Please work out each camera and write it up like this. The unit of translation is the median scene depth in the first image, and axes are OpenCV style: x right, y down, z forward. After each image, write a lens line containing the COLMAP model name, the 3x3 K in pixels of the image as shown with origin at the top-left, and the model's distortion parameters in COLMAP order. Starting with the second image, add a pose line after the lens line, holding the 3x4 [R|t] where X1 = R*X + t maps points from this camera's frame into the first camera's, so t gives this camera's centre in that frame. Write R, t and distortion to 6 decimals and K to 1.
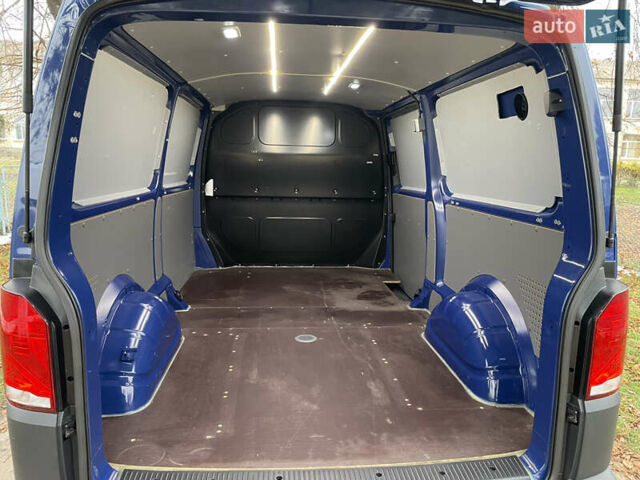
lens RADIAL K [[541.0, 0, 322.8], [0, 541.0, 242.6], [0, 0, 1]] dist [0.020894, -0.025152]
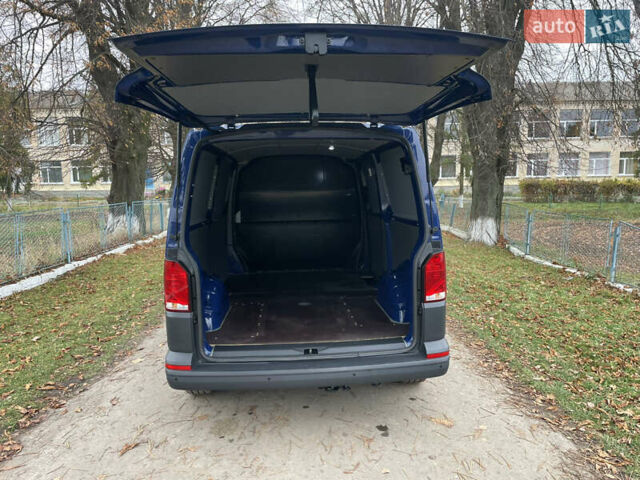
lens RADIAL K [[541.0, 0, 320.9], [0, 541.0, 234.4], [0, 0, 1]] dist [0.020894, -0.025152]
pose [[0.998694, -0.042147, -0.028890, 0.092417], [0.040106, 0.996884, -0.067930, 0.095331], [0.031663, 0.066683, 0.997272, -0.797894]]
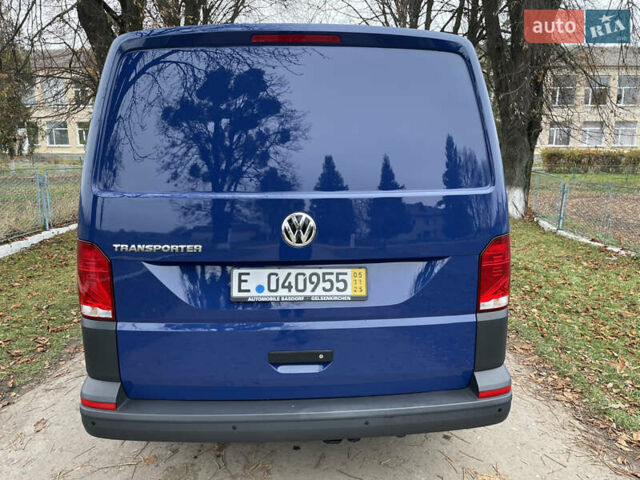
lens RADIAL K [[541.0, 0, 321.6], [0, 541.0, 237.7], [0, 0, 1]] dist [0.020894, -0.025152]
pose [[0.998499, -0.021590, -0.050330, 0.099464], [0.021430, 0.999763, -0.003724, 0.057873], [0.050398, 0.002640, 0.998726, -0.293550]]
